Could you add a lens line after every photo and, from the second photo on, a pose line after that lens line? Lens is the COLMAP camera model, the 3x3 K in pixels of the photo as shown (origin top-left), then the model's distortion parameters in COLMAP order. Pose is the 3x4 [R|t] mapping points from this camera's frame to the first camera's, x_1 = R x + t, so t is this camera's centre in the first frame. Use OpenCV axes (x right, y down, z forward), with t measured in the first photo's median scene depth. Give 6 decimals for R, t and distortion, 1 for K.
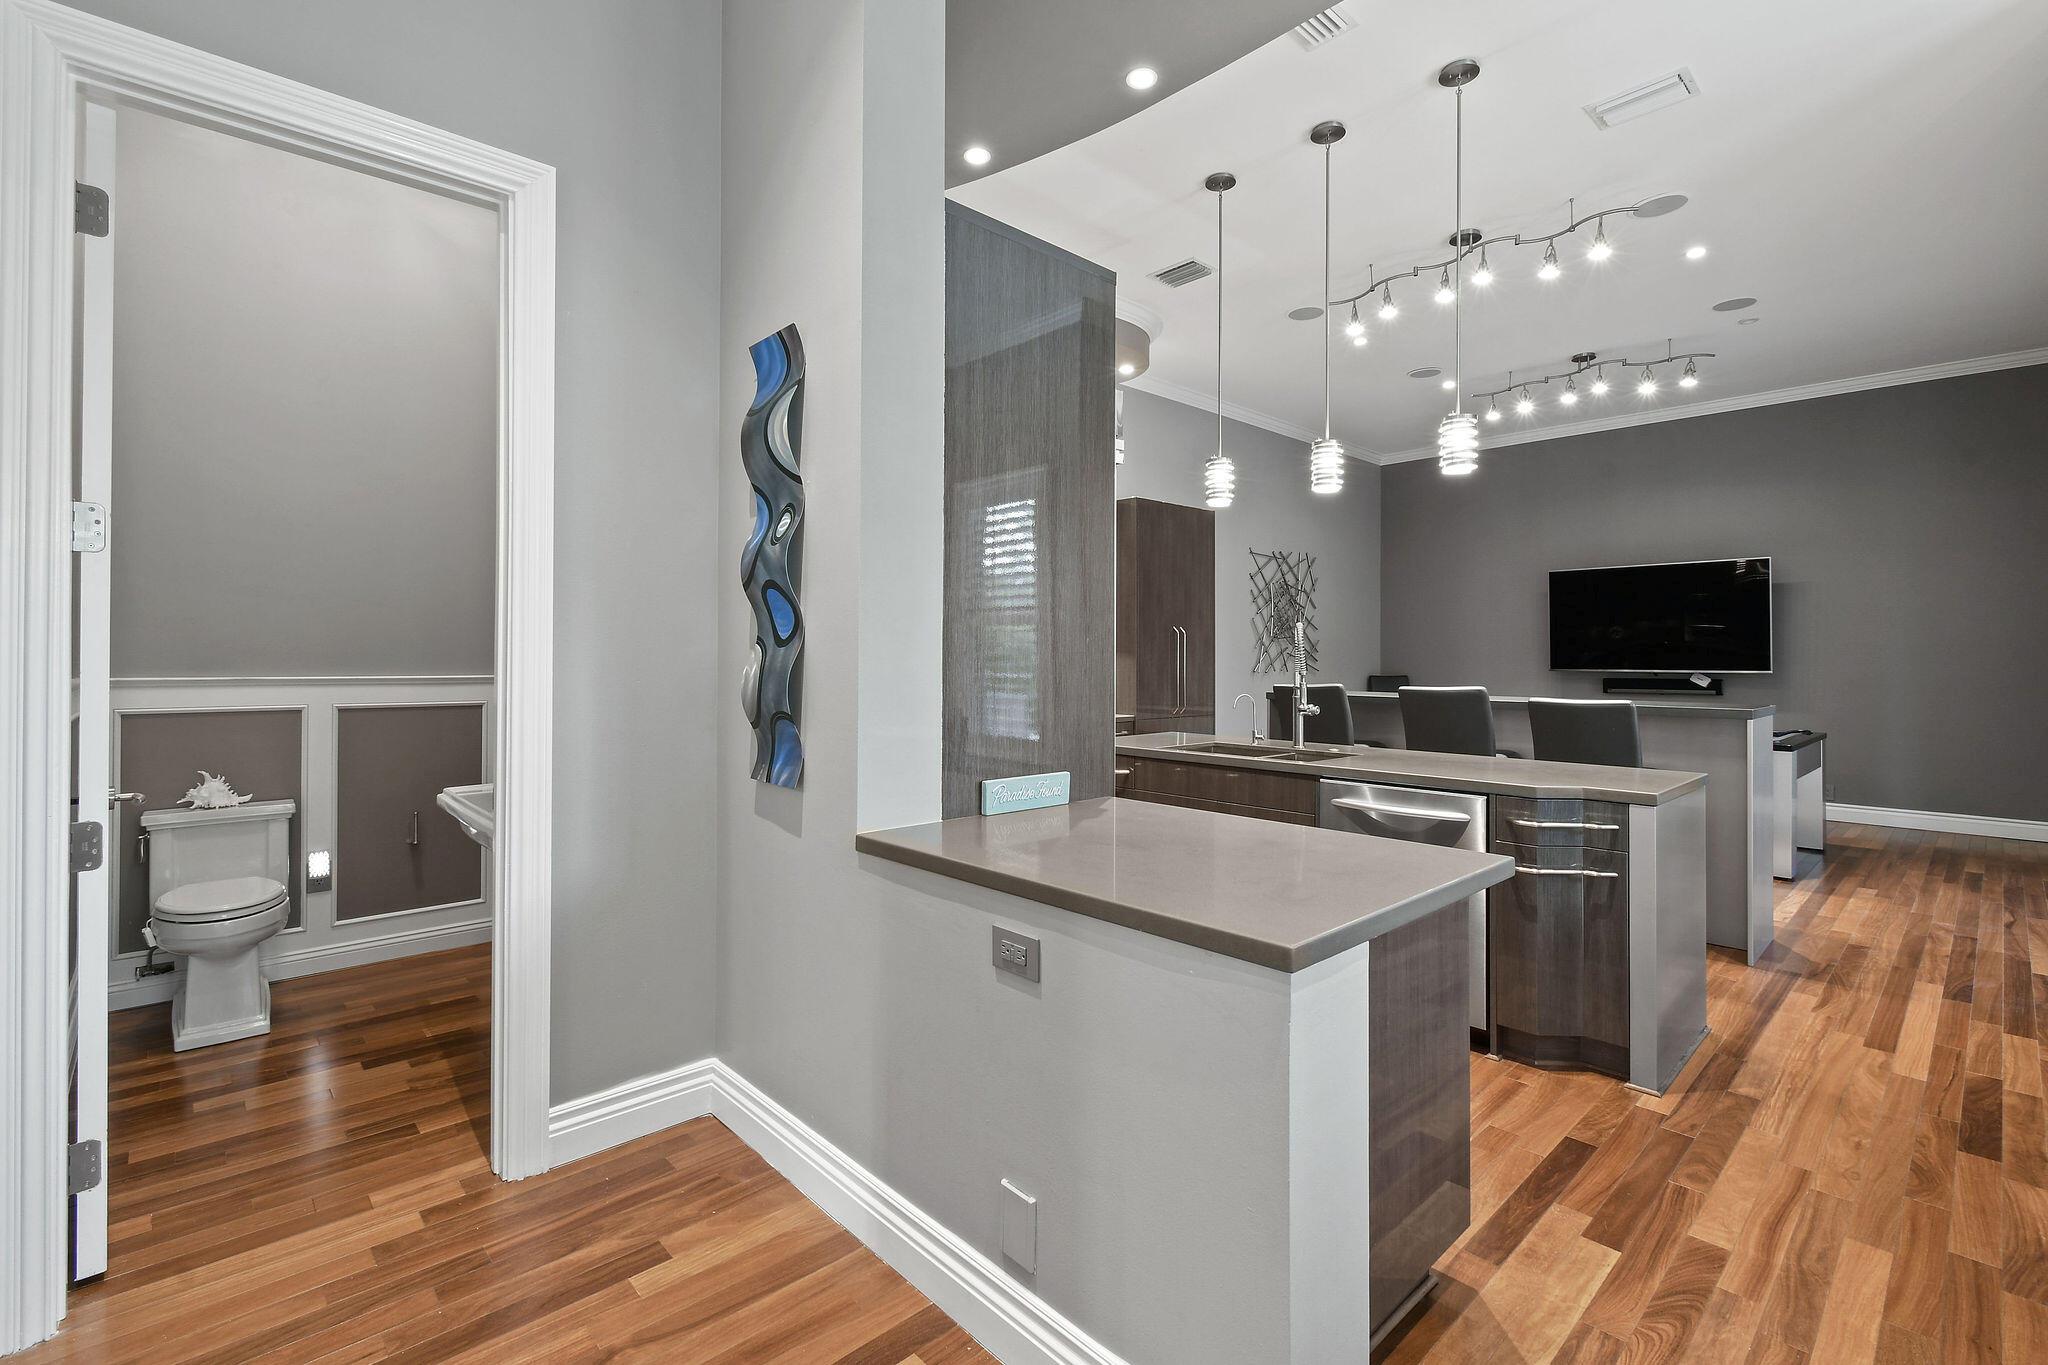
lens RADIAL K [[919.3, 0, 1016.9], [0, 919.3, 640.2], [0, 0, 1]] dist [0.026678, -0.010817]
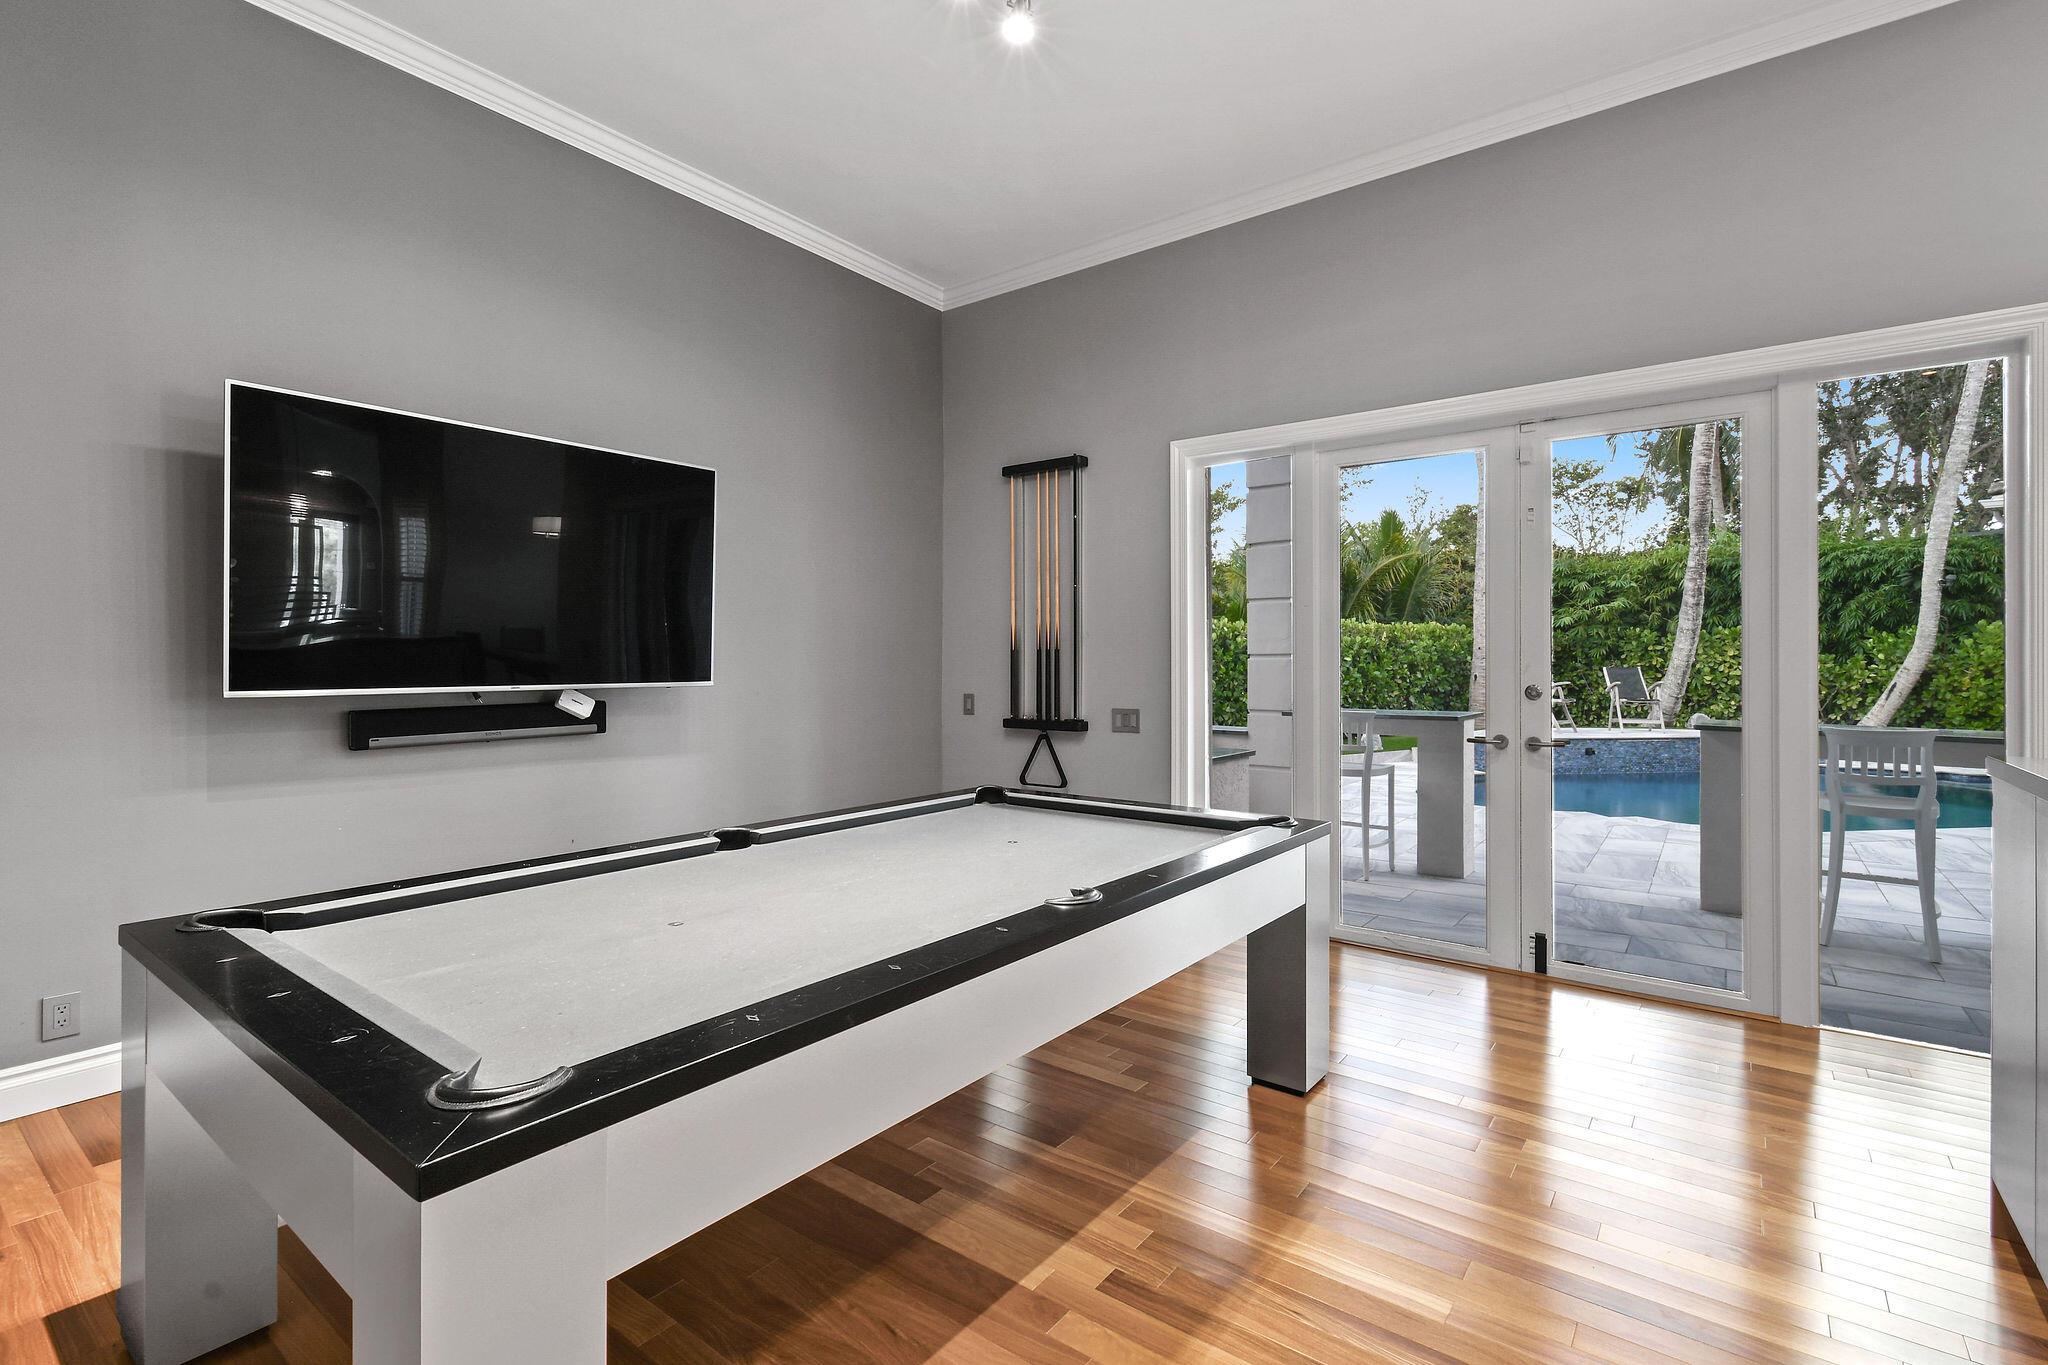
lens RADIAL K [[937.7, 0, 1049.4], [0, 937.7, 666.4], [0, 0, 1]] dist [0.002713, 0.000141]
pose [[-0.178854, -0.013848, 0.983778, 0.310563], [-0.019640, 0.999752, 0.010502, 0.019733], [-0.983680, -0.017443, -0.179082, 1.187489]]
